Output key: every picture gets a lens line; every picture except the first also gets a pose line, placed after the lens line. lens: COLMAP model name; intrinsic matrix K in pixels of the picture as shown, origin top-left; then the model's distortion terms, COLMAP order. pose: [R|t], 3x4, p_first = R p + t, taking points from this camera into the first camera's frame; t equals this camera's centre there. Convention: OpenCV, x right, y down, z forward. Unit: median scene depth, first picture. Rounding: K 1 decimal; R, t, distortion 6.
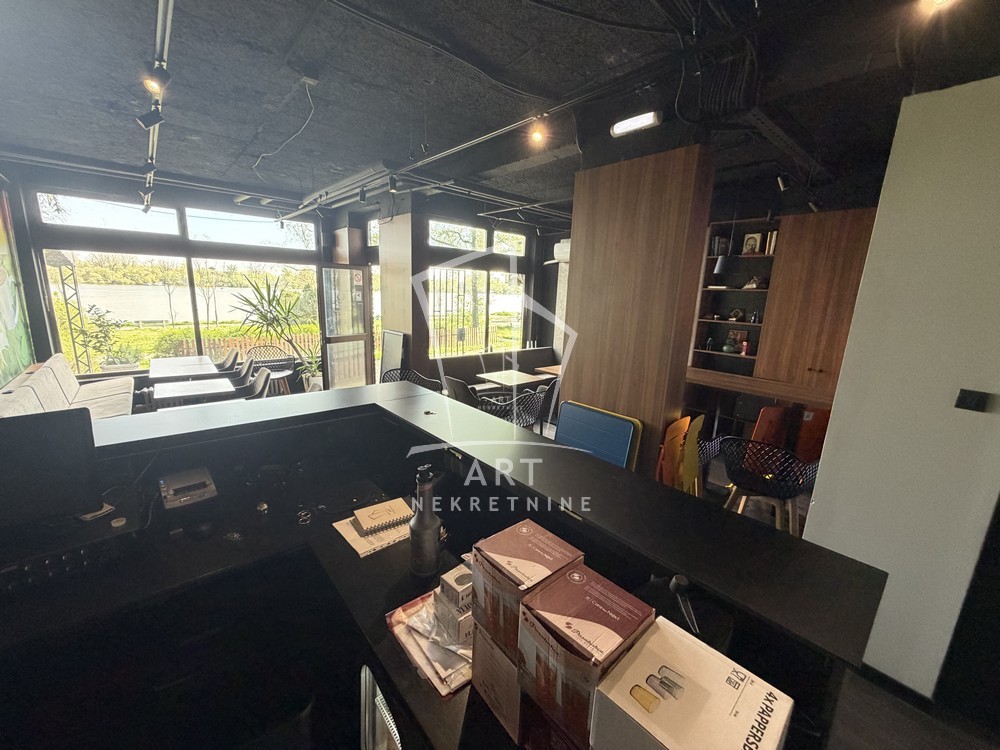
lens RADIAL K [[396.4, 0, 497.6], [0, 396.4, 377.0], [0, 0, 1]] dist [-0.000778, -0.000197]
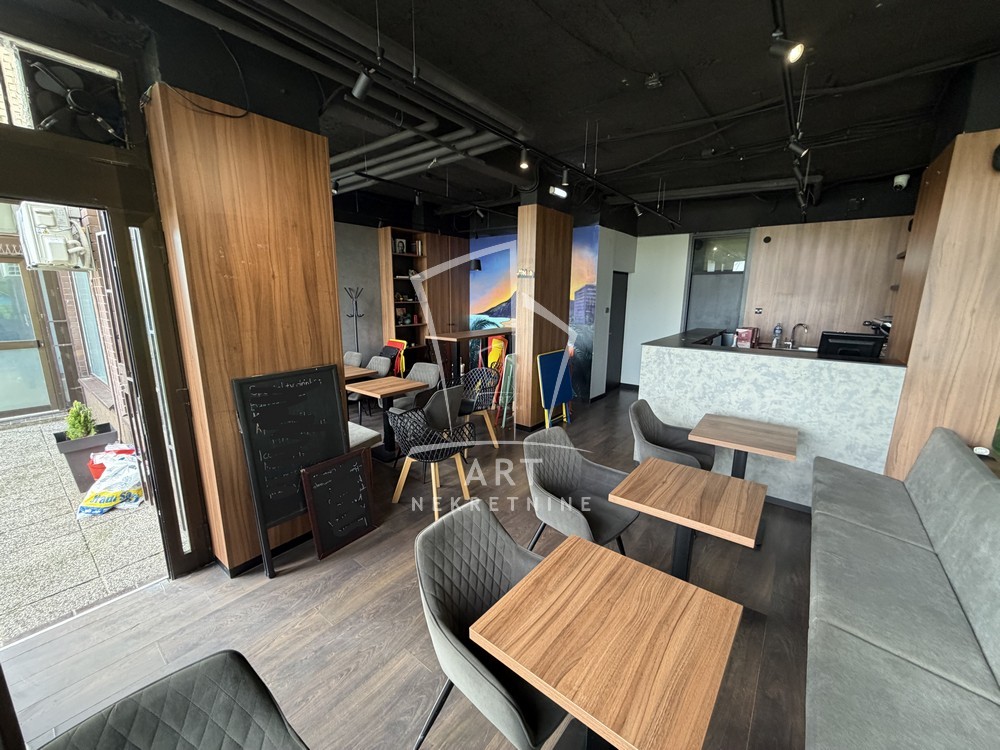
lens RADIAL K [[396.4, 0, 497.2], [0, 396.4, 374.4], [0, 0, 1]] dist [-0.000778, -0.000197]
pose [[-0.185034, -0.235911, 0.953996, -0.736892], [0.198748, 0.941716, 0.271423, -0.183748], [-0.962425, 0.239827, -0.127362, 0.800467]]
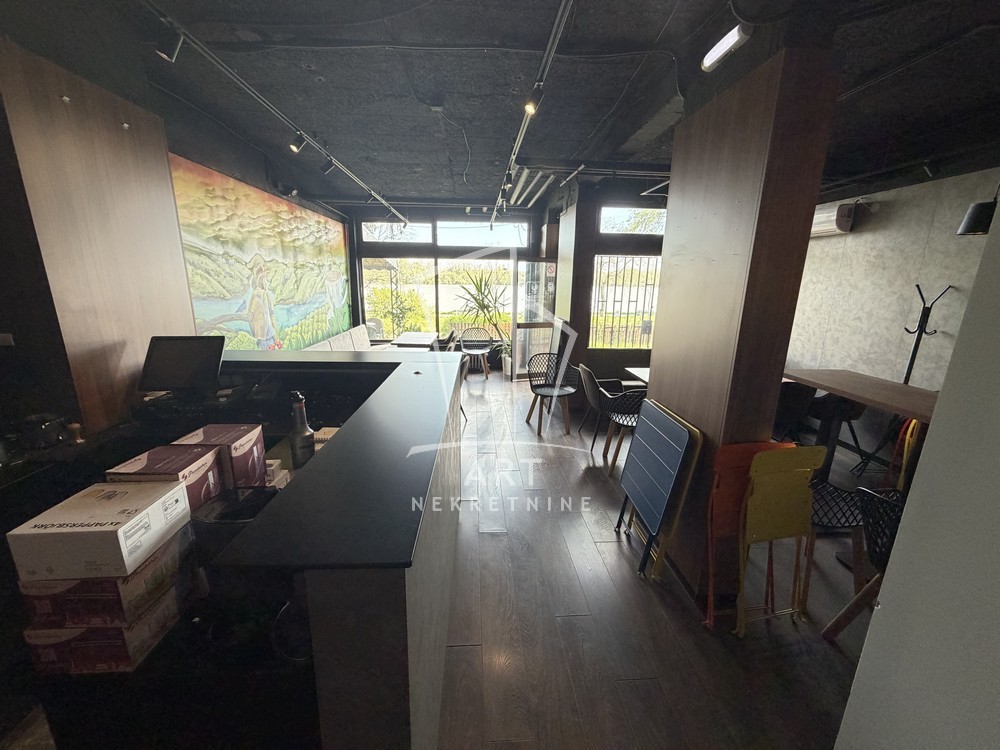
lens RADIAL K [[396.4, 0, 497.4], [0, 396.4, 374.3], [0, 0, 1]] dist [-0.000778, -0.000197]
pose [[0.790681, 0.121092, -0.600134, 0.249376], [-0.119770, 0.991898, 0.042342, 0.005926], [0.600399, 0.038399, 0.798778, 0.066377]]
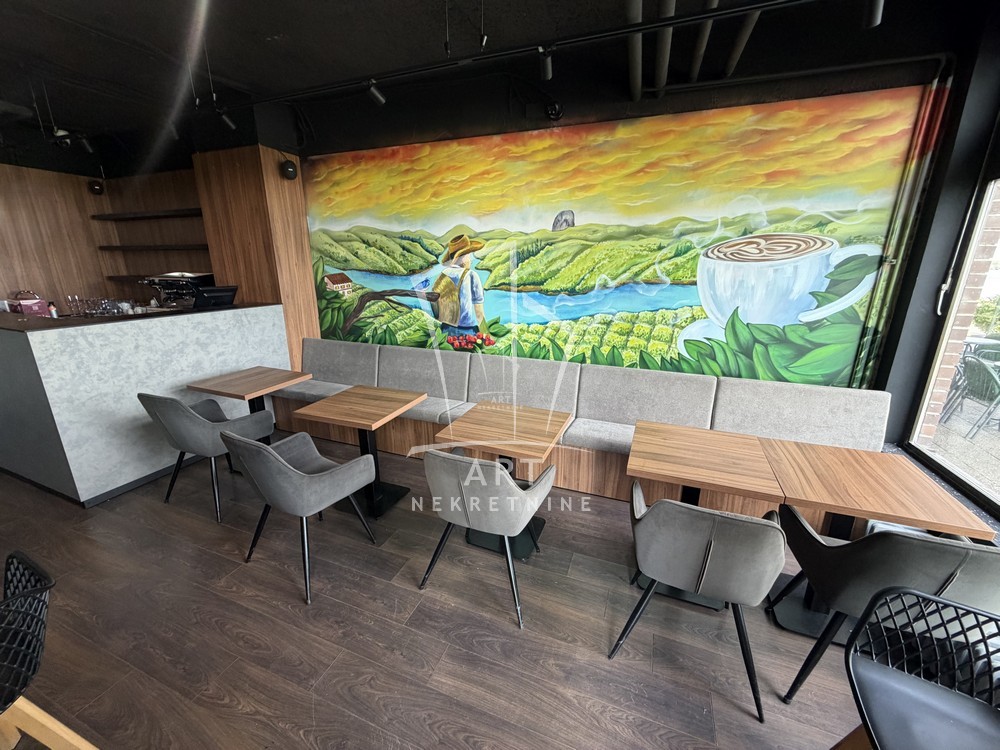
lens RADIAL K [[396.4, 0, 497.5], [0, 396.4, 374.2], [0, 0, 1]] dist [-0.000778, -0.000197]
pose [[-0.885696, 0.085701, -0.456287, -0.364167], [-0.136675, 0.891131, 0.432672, -0.213002], [0.443692, 0.445578, -0.777558, 1.048982]]
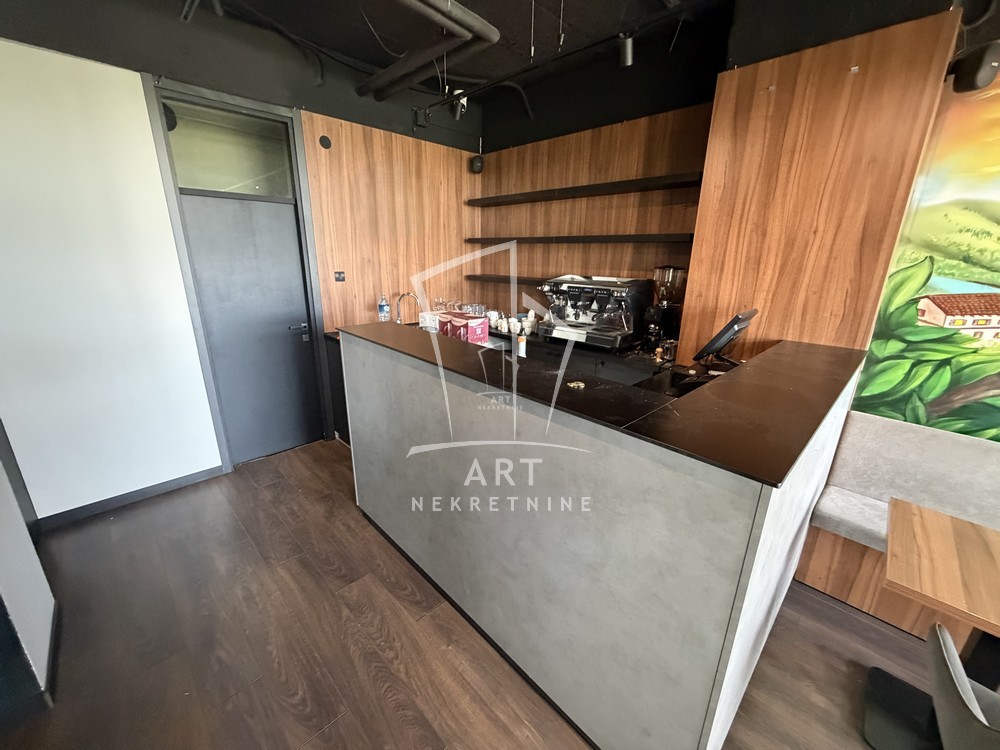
lens RADIAL K [[396.4, 0, 497.9], [0, 396.4, 374.1], [0, 0, 1]] dist [-0.000778, -0.000197]
pose [[-0.996367, -0.034546, -0.077844, 0.012910], [-0.068198, 0.871123, 0.486306, -0.094843], [0.051011, 0.489848, -0.870314, 0.556451]]
